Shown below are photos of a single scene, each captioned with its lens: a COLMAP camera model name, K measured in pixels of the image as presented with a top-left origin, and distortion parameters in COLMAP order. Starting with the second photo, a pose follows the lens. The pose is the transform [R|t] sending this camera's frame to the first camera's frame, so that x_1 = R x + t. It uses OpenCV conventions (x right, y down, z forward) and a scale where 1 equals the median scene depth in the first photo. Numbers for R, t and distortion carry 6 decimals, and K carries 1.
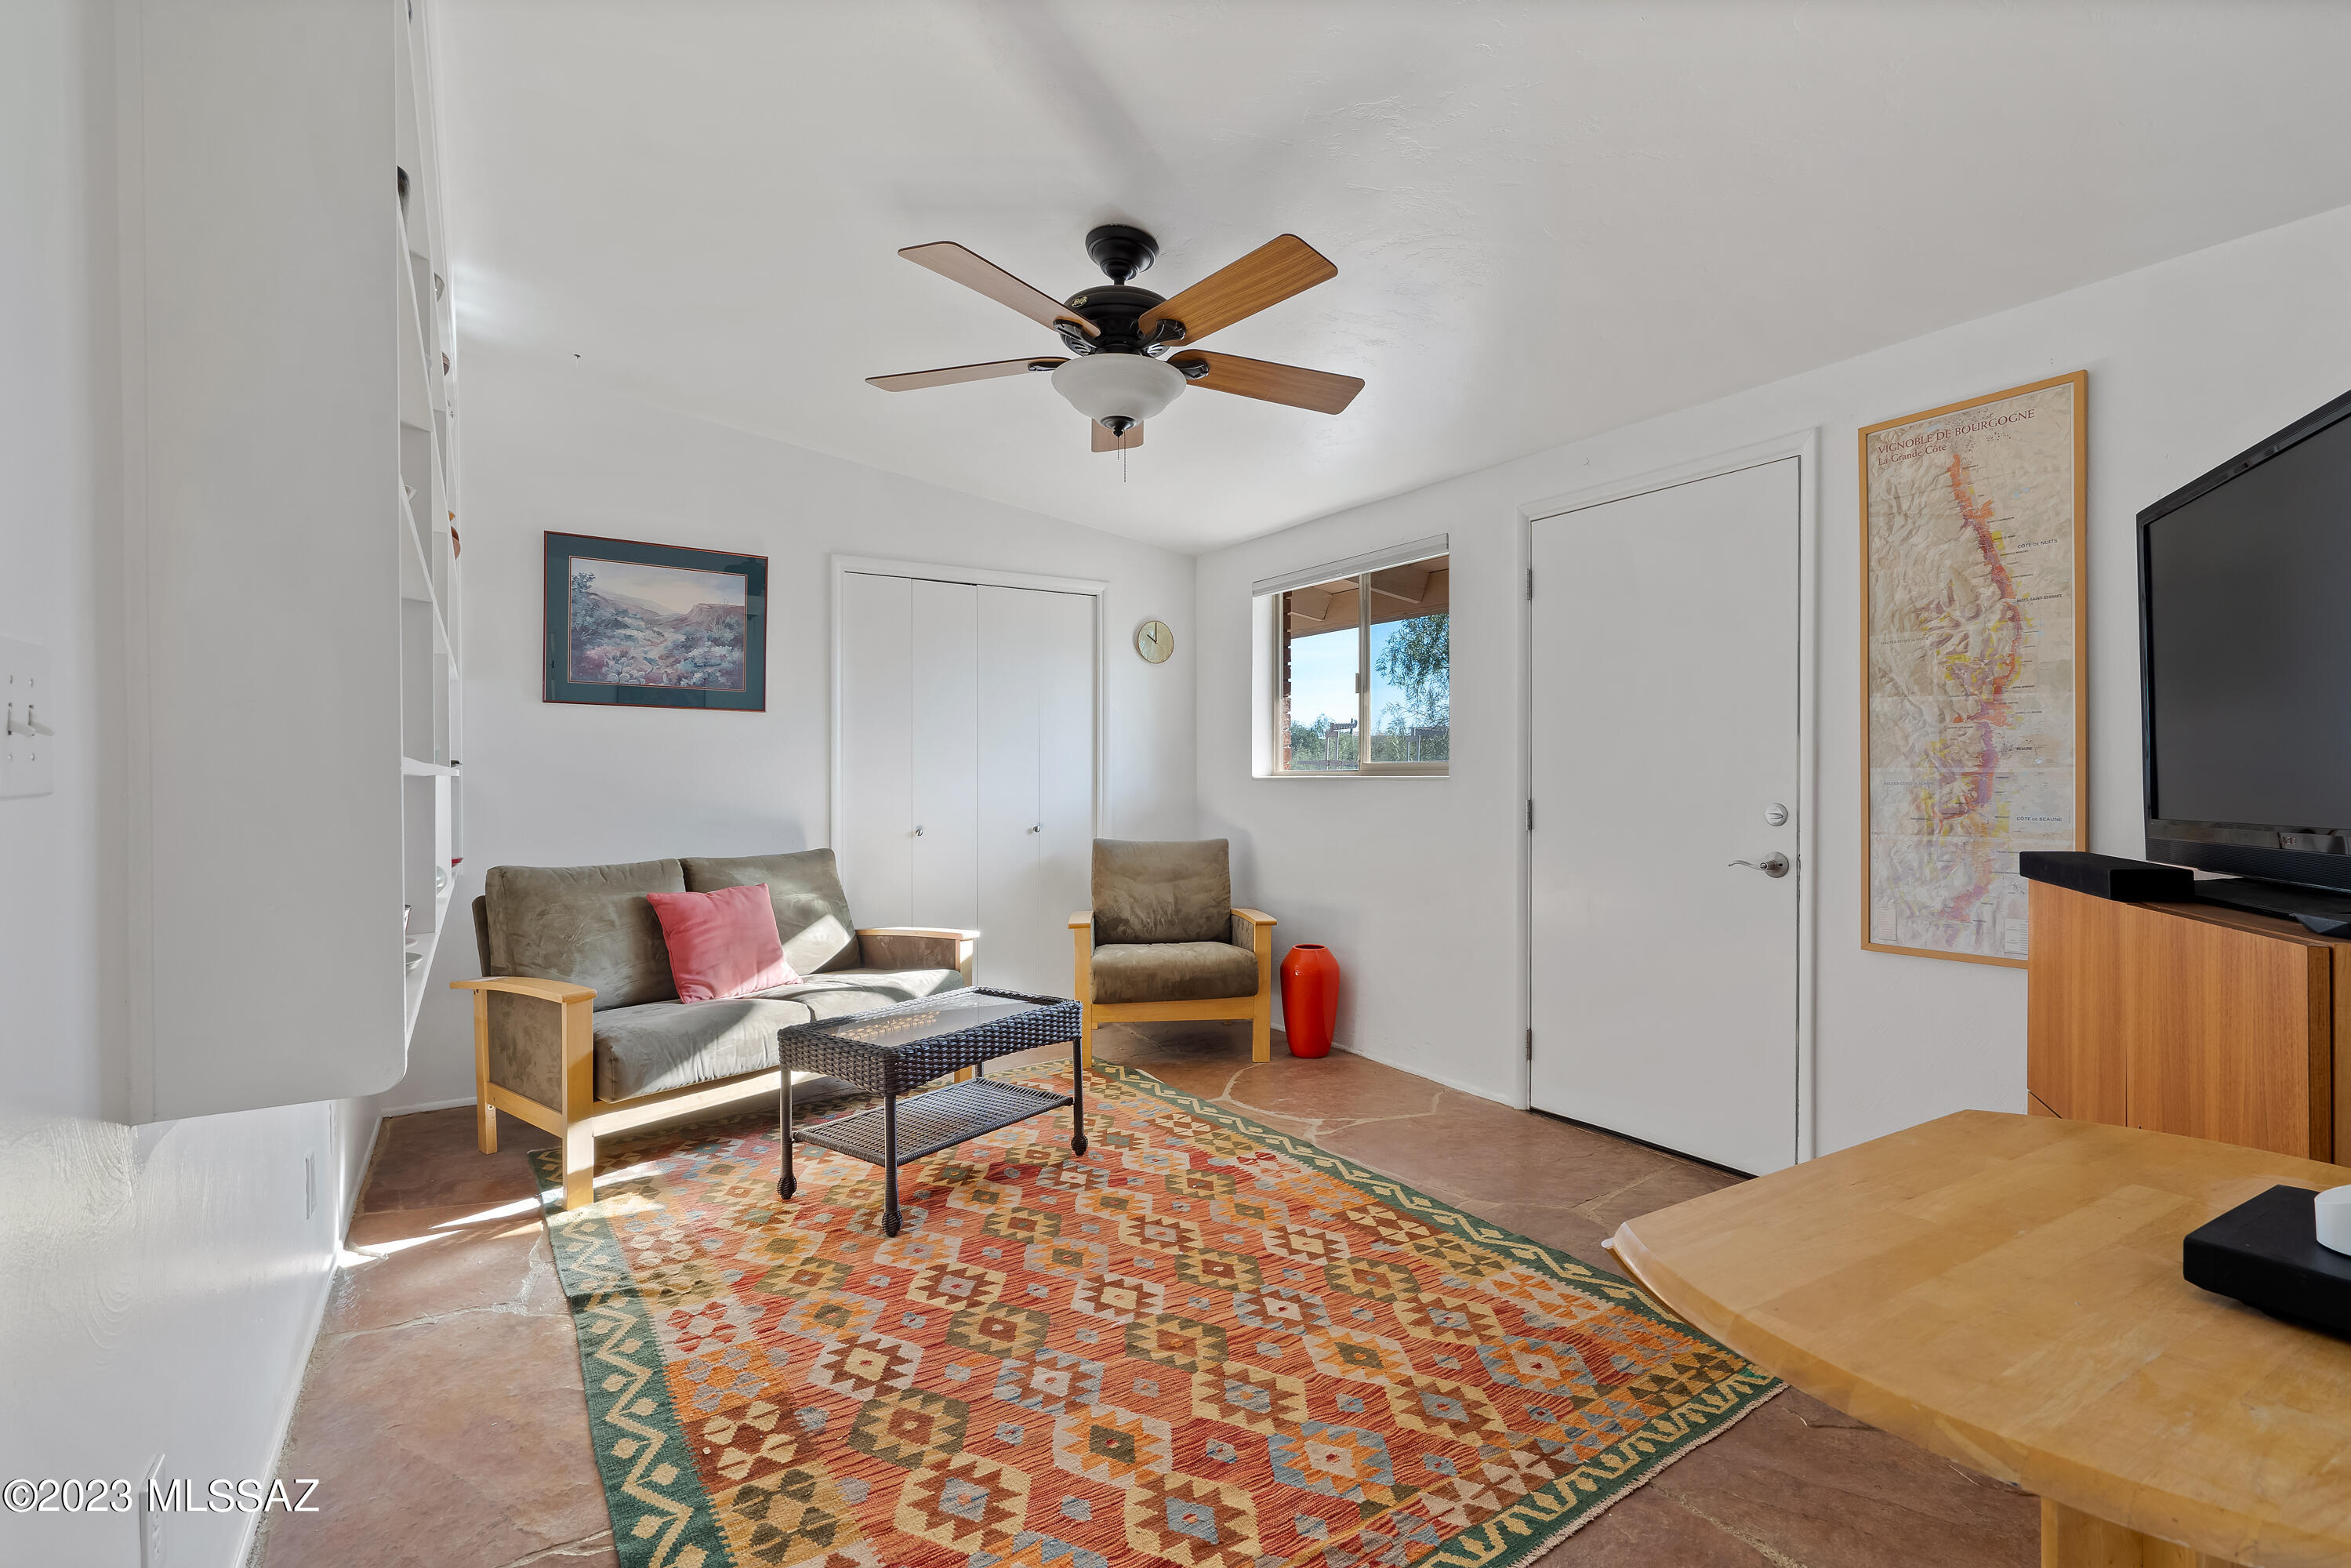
lens RADIAL K [[1089.1, 0, 1174.6], [0, 1089.1, 779.9], [0, 0, 1]] dist [-0.004058, -0.000102]
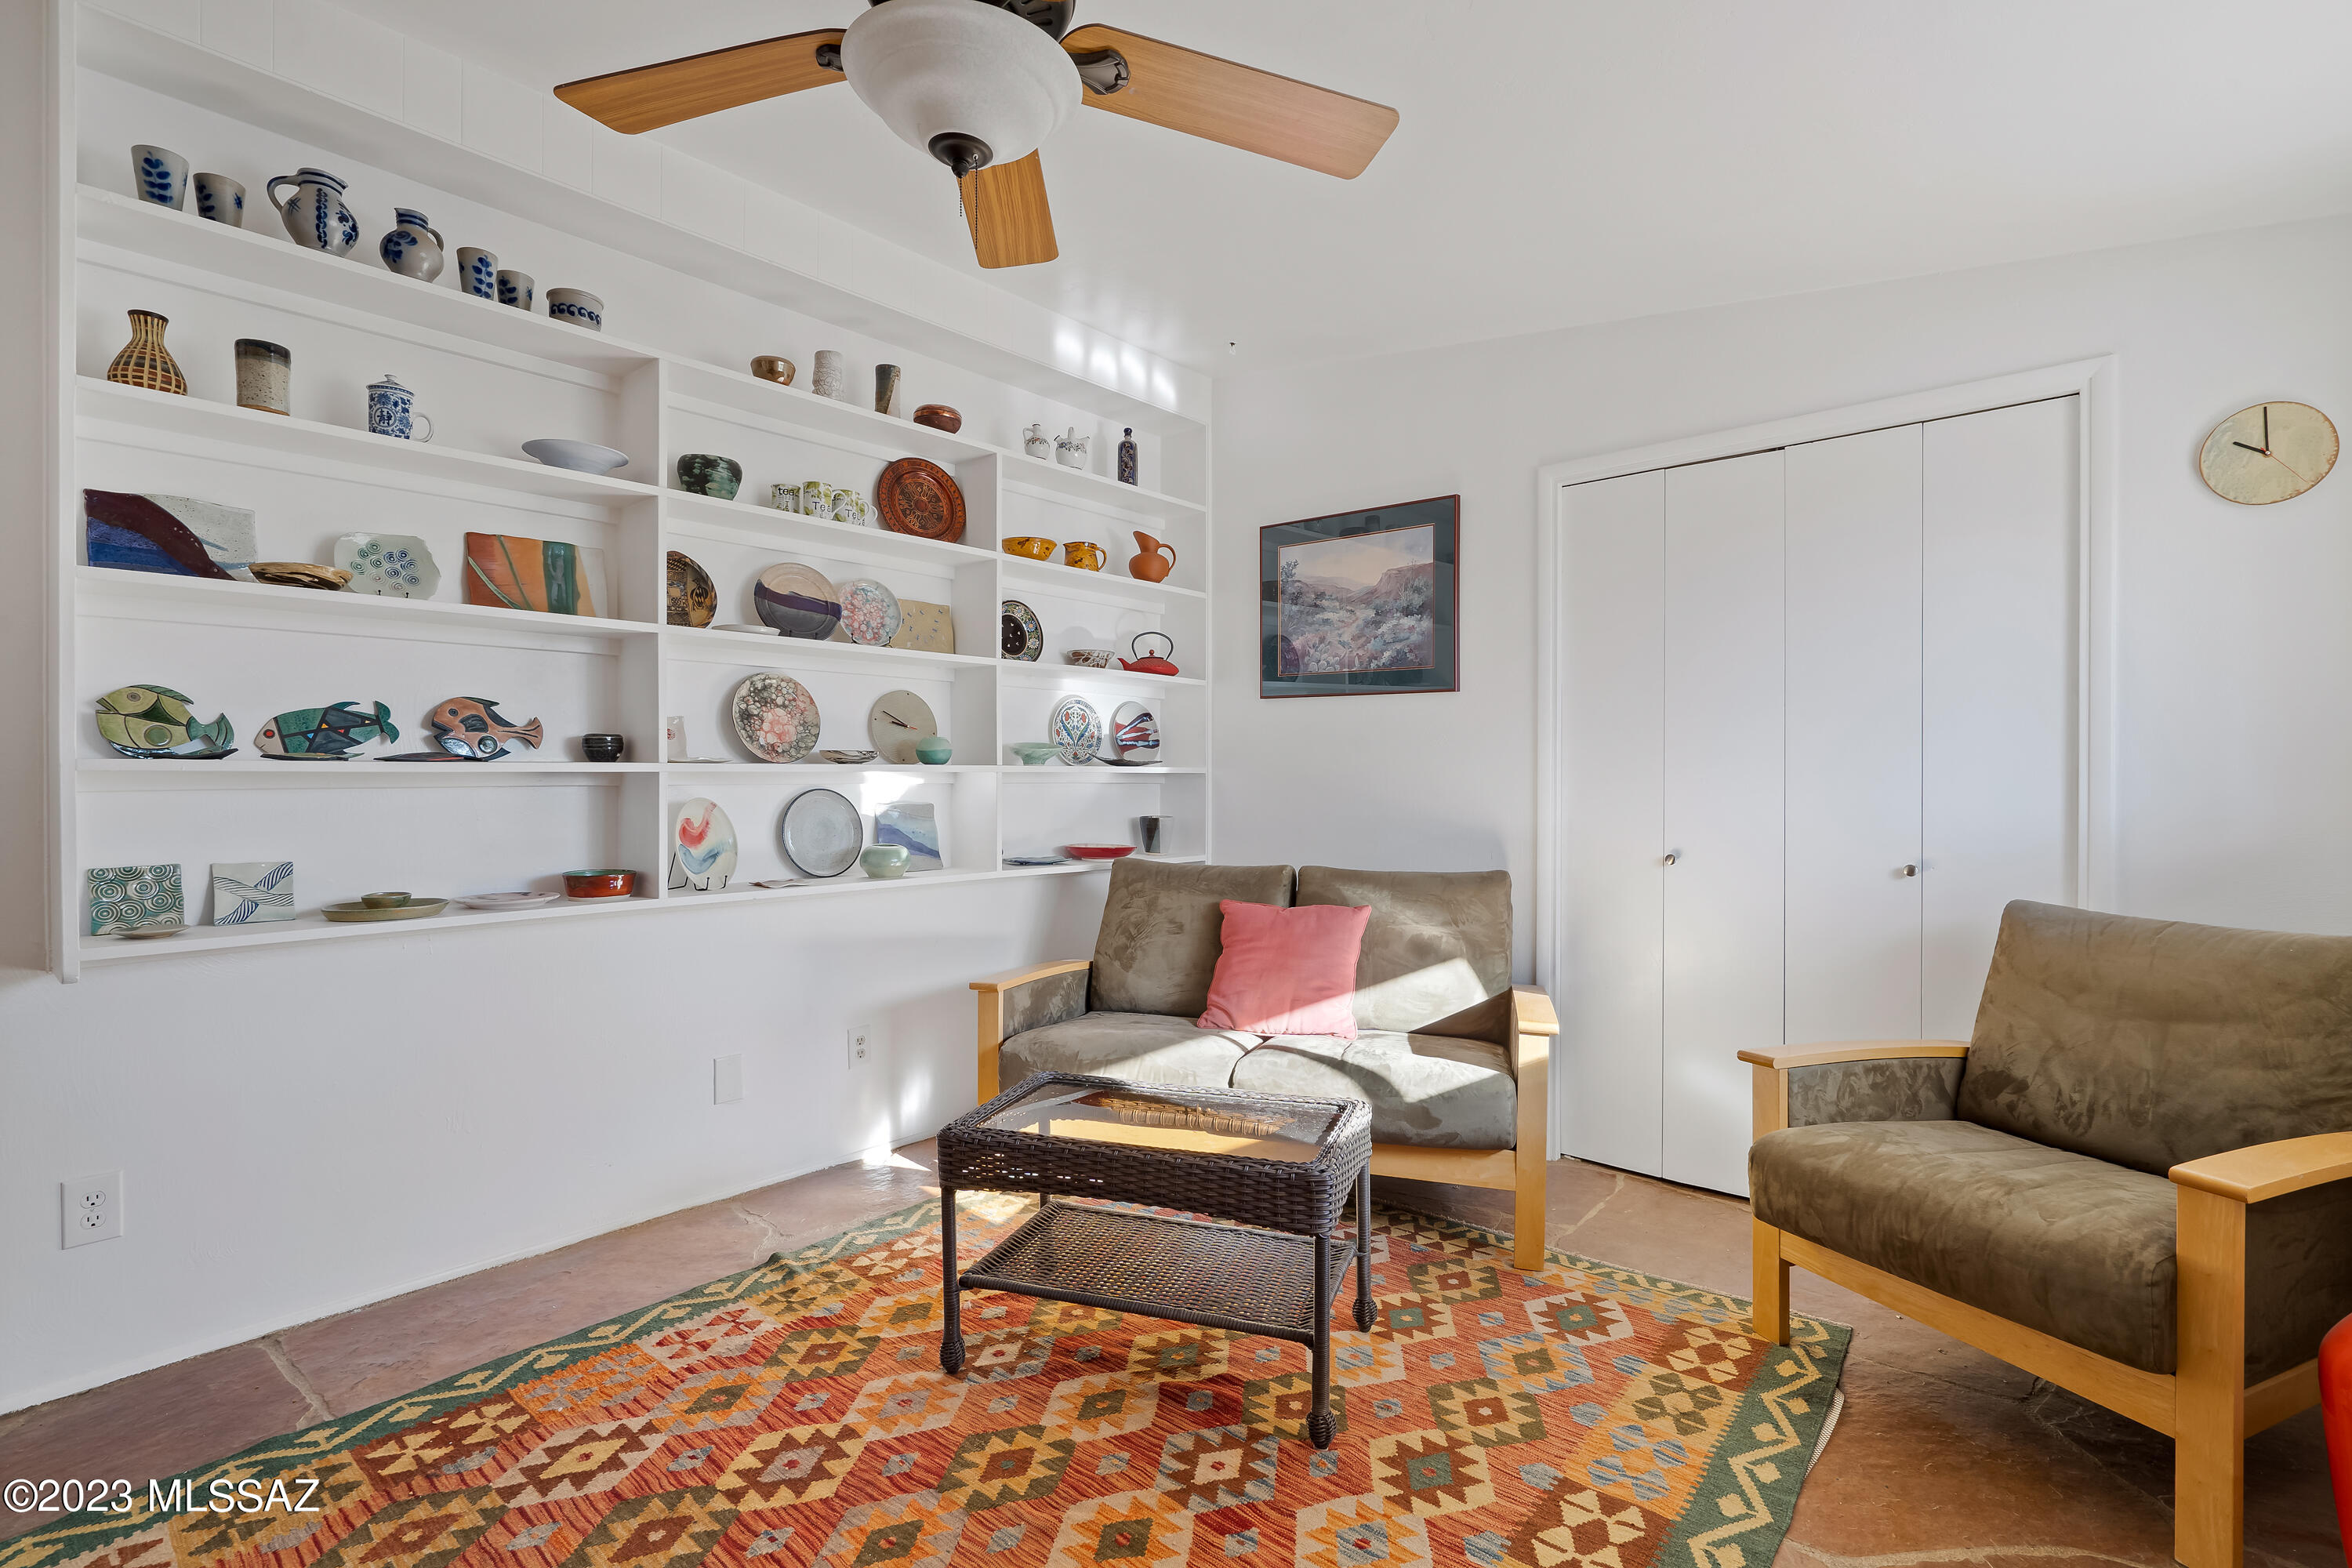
lens RADIAL K [[1089.5, 0, 1173.1], [0, 1089.5, 777.7], [0, 0, 1]] dist [-0.004058, -0.000102]
pose [[0.292251, -0.000362, -0.956342, 0.432761], [-0.005811, 0.999981, -0.002155, 0.004257], [0.956324, 0.006187, 0.292243, 0.779913]]
